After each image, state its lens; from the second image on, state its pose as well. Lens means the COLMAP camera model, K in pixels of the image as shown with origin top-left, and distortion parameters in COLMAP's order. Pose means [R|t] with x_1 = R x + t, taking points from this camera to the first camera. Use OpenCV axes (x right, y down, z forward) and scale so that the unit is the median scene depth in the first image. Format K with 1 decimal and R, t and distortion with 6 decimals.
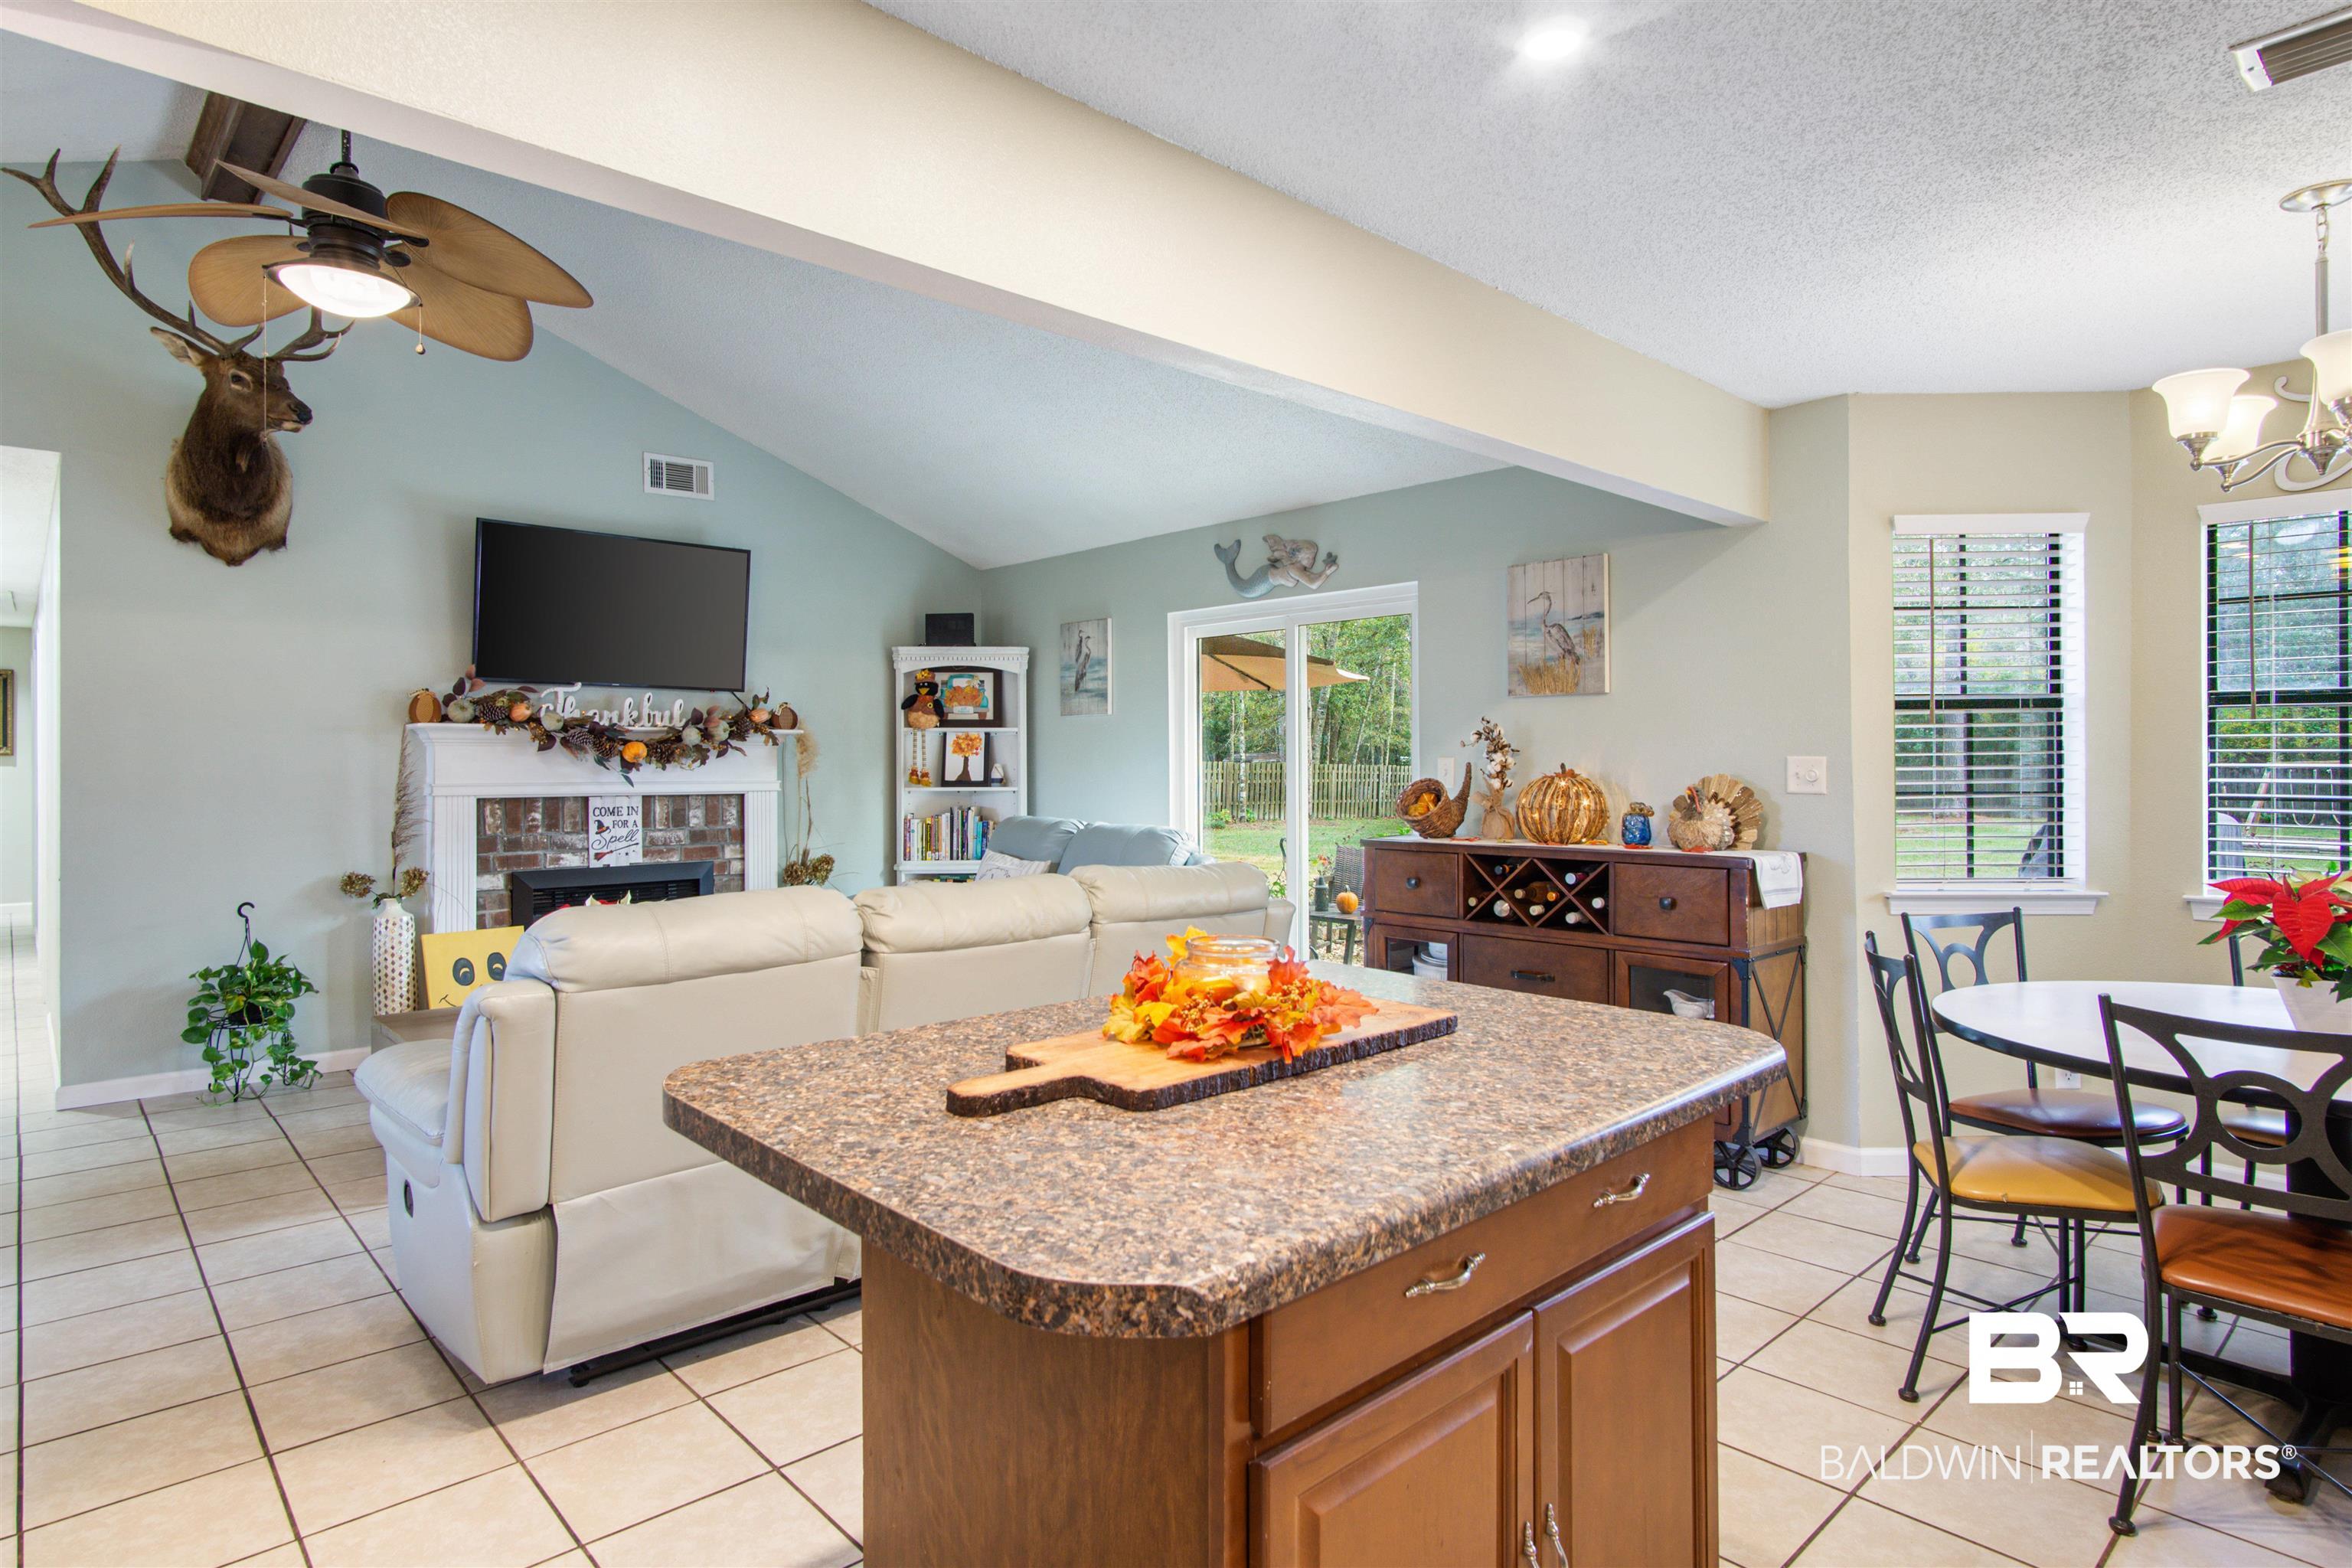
lens RADIAL K [[1281.6, 0, 1169.4], [0, 1281.6, 770.8], [0, 0, 1]] dist [-0.011529, 0.006973]
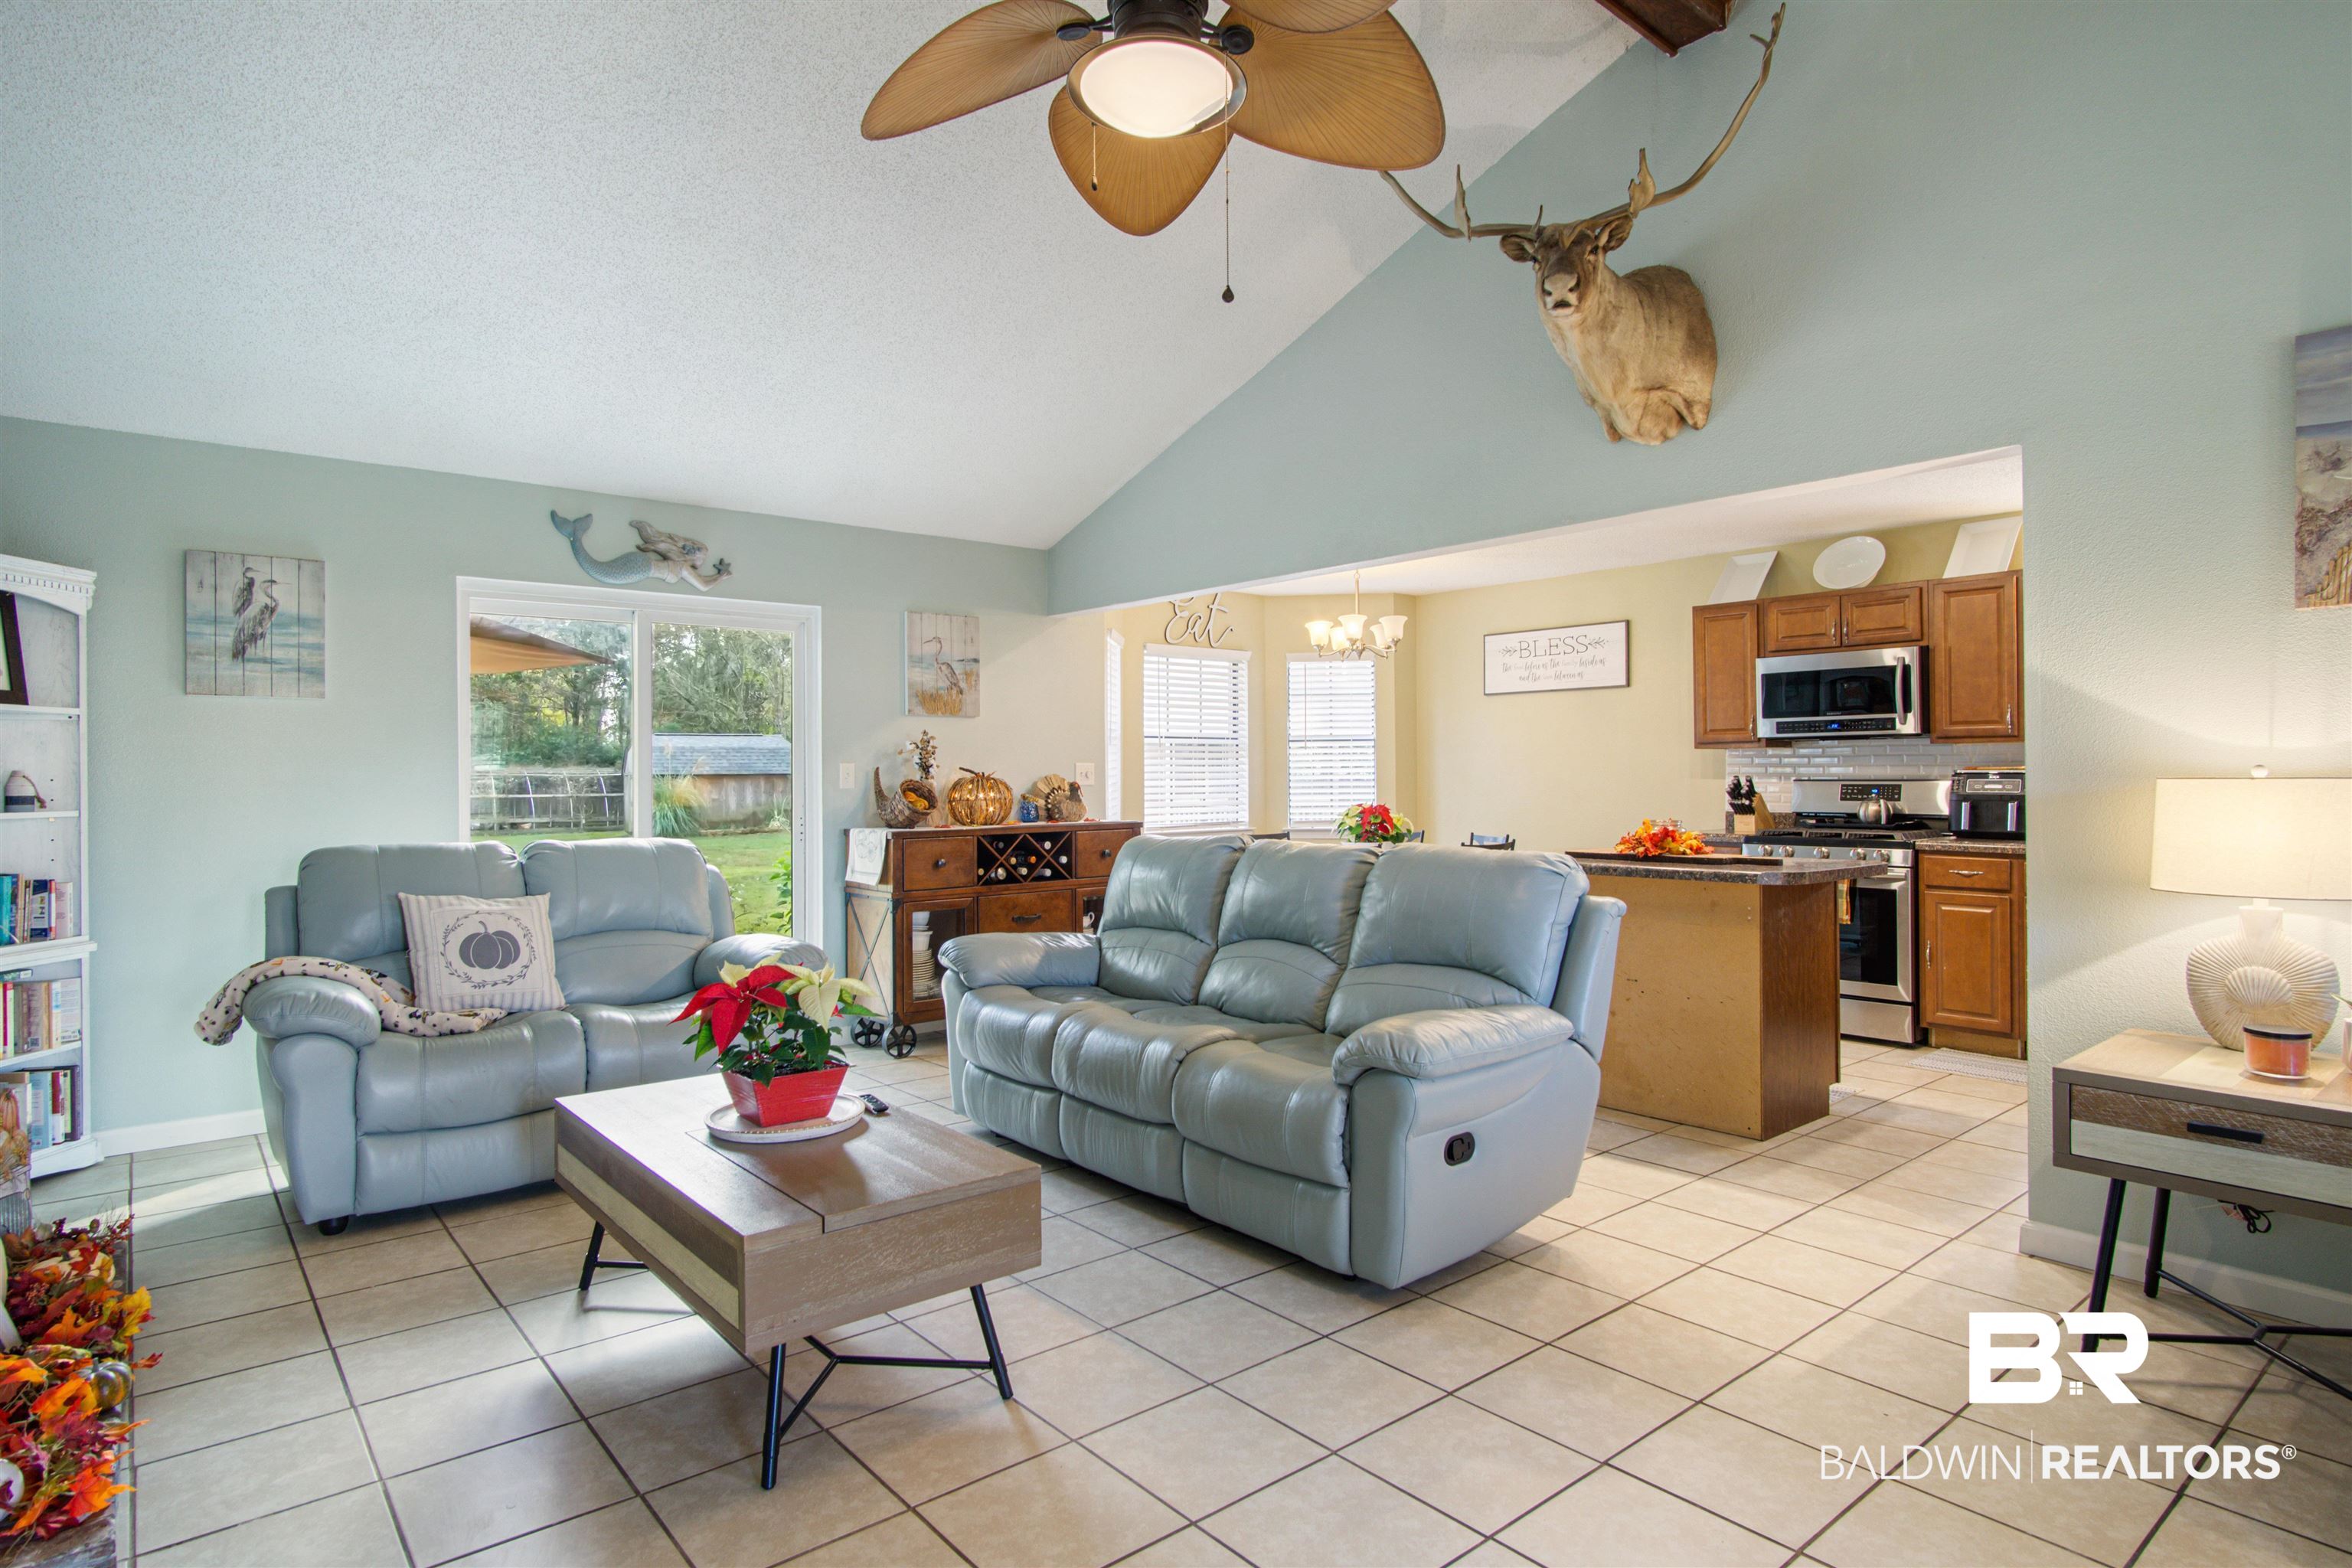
lens RADIAL K [[1281.6, 0, 1178.6], [0, 1281.6, 761.3], [0, 0, 1]] dist [-0.011529, 0.006973]
pose [[0.031165, 0.012660, 0.999434, -0.851616], [0.015865, 0.999788, -0.013160, 0.007528], [-0.999388, 0.016266, 0.030958, 0.601481]]
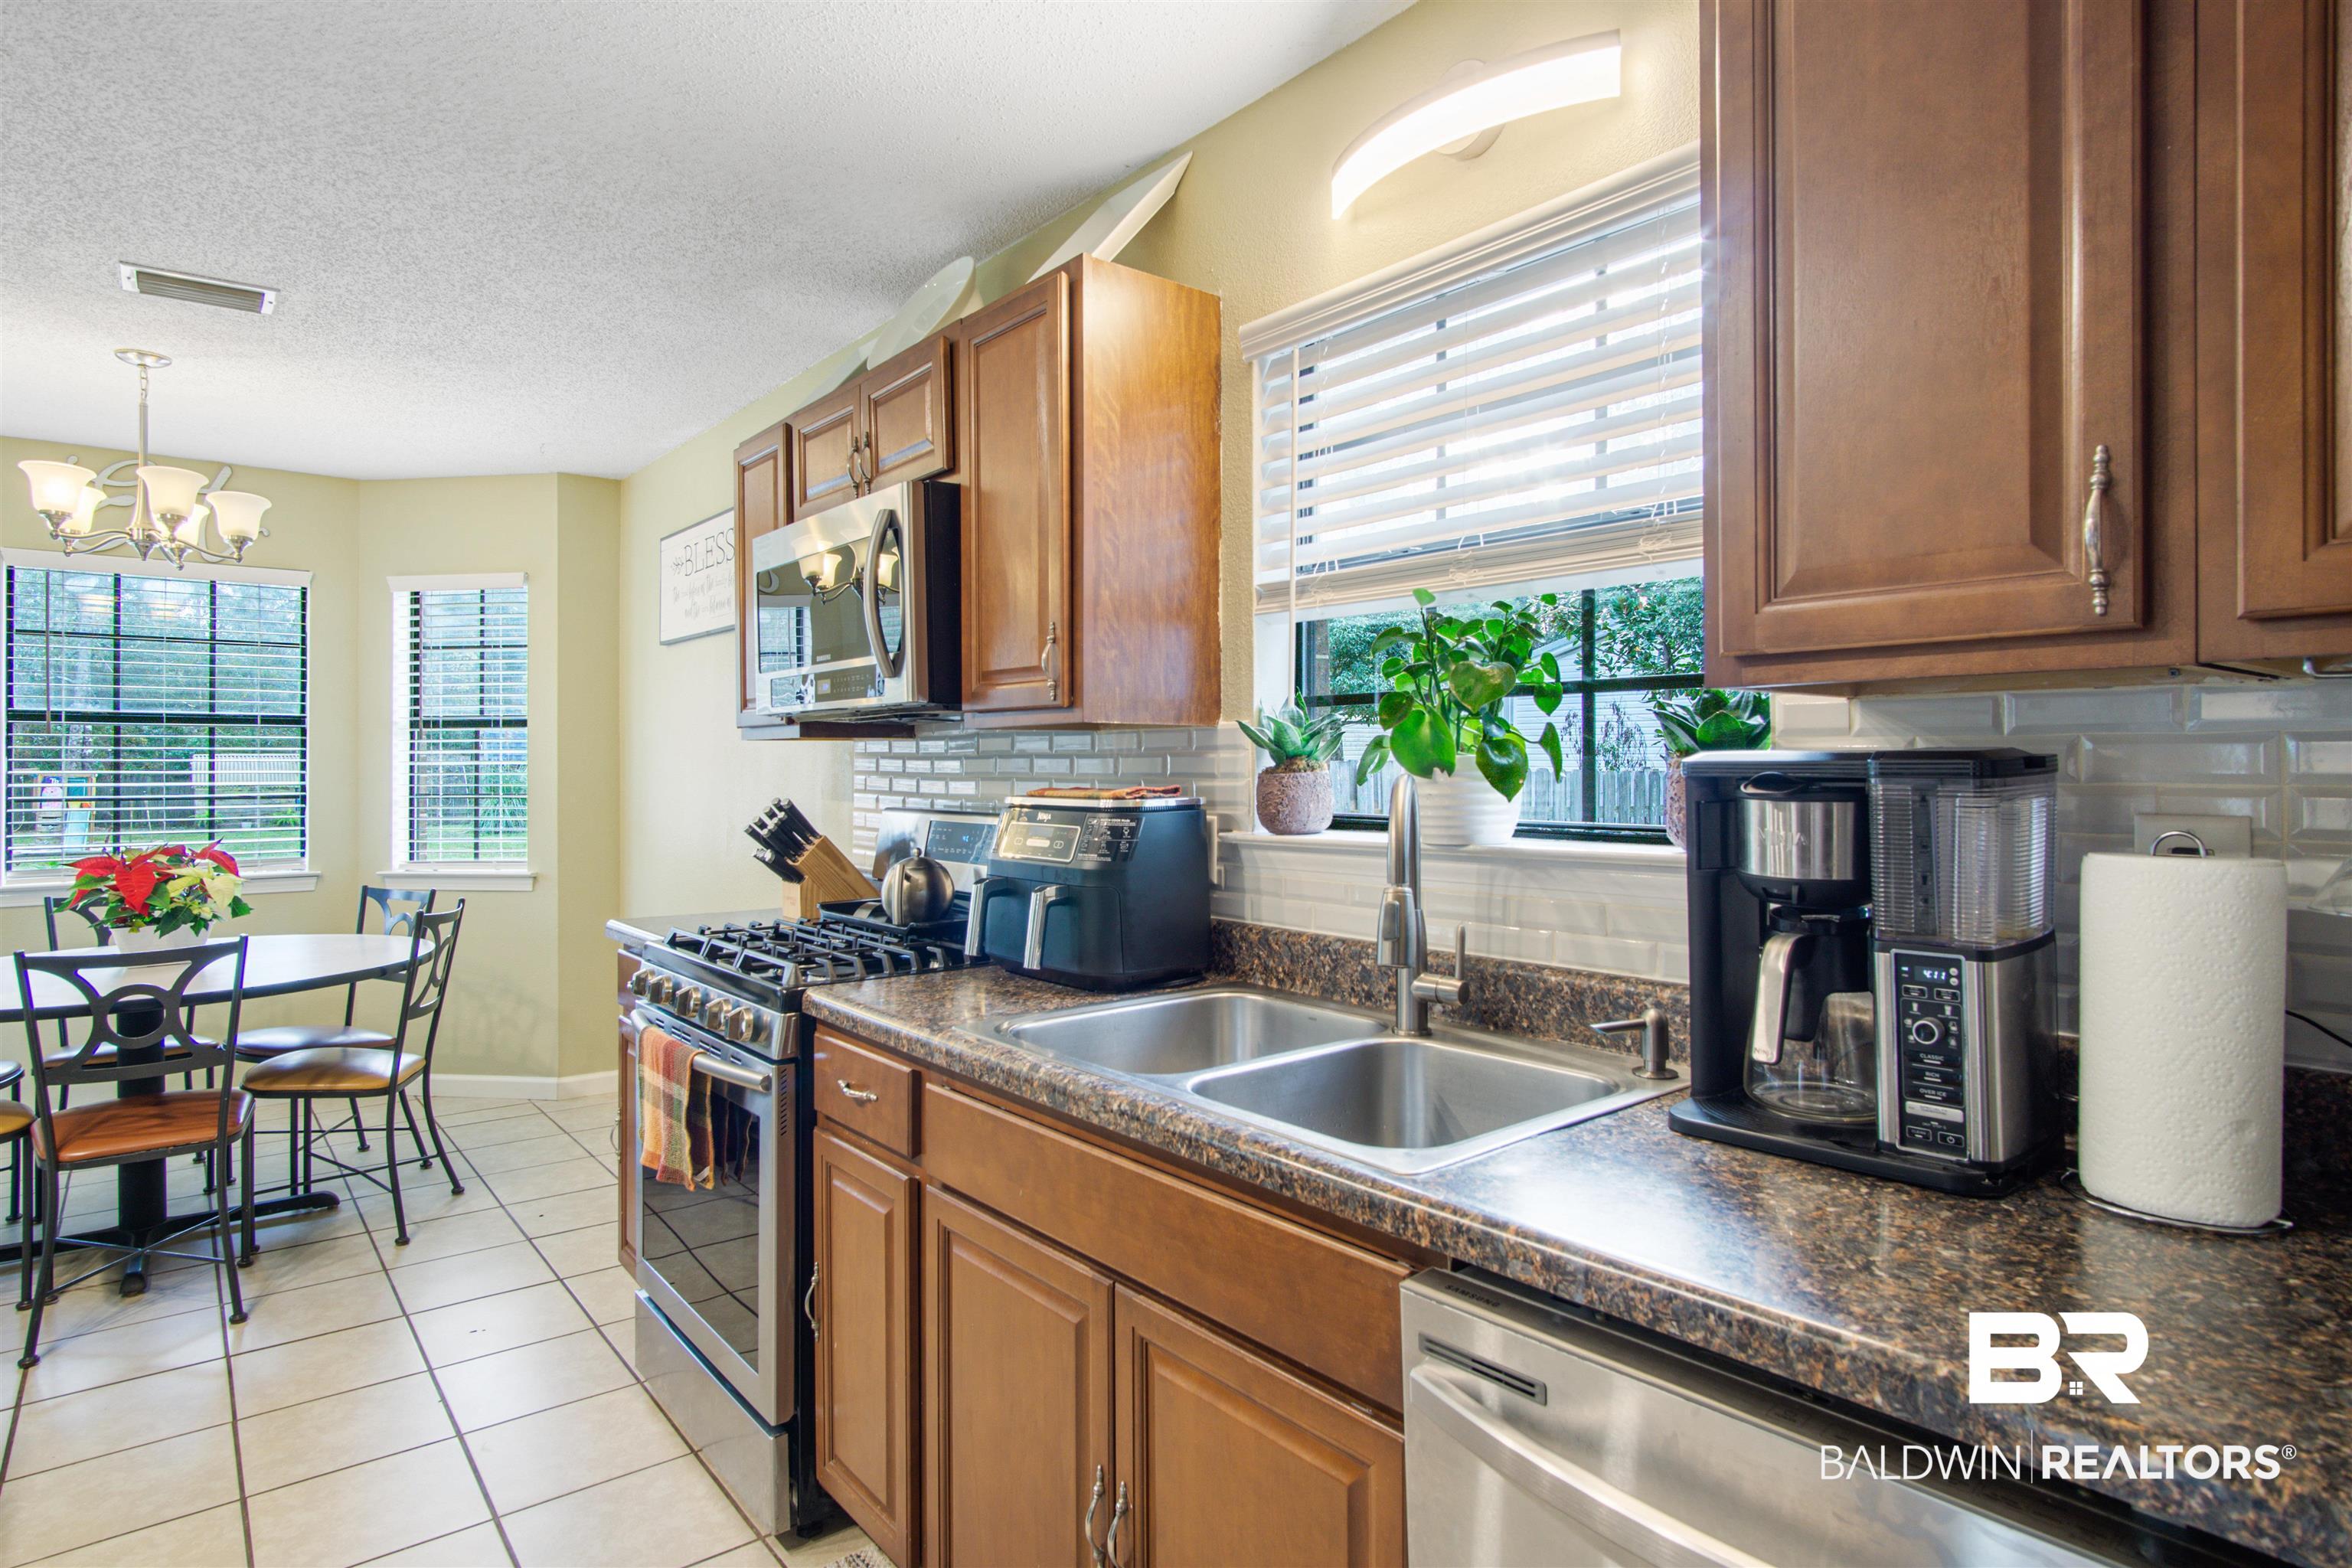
lens RADIAL K [[1281.6, 0, 1169.0], [0, 1281.6, 785.0], [0, 0, 1]] dist [-0.011529, 0.006973]
pose [[0.072296, -0.013441, 0.997293, -0.188767], [0.010564, 0.999863, 0.012710, 0.002553], [-0.997327, 0.009617, 0.072428, -0.096172]]
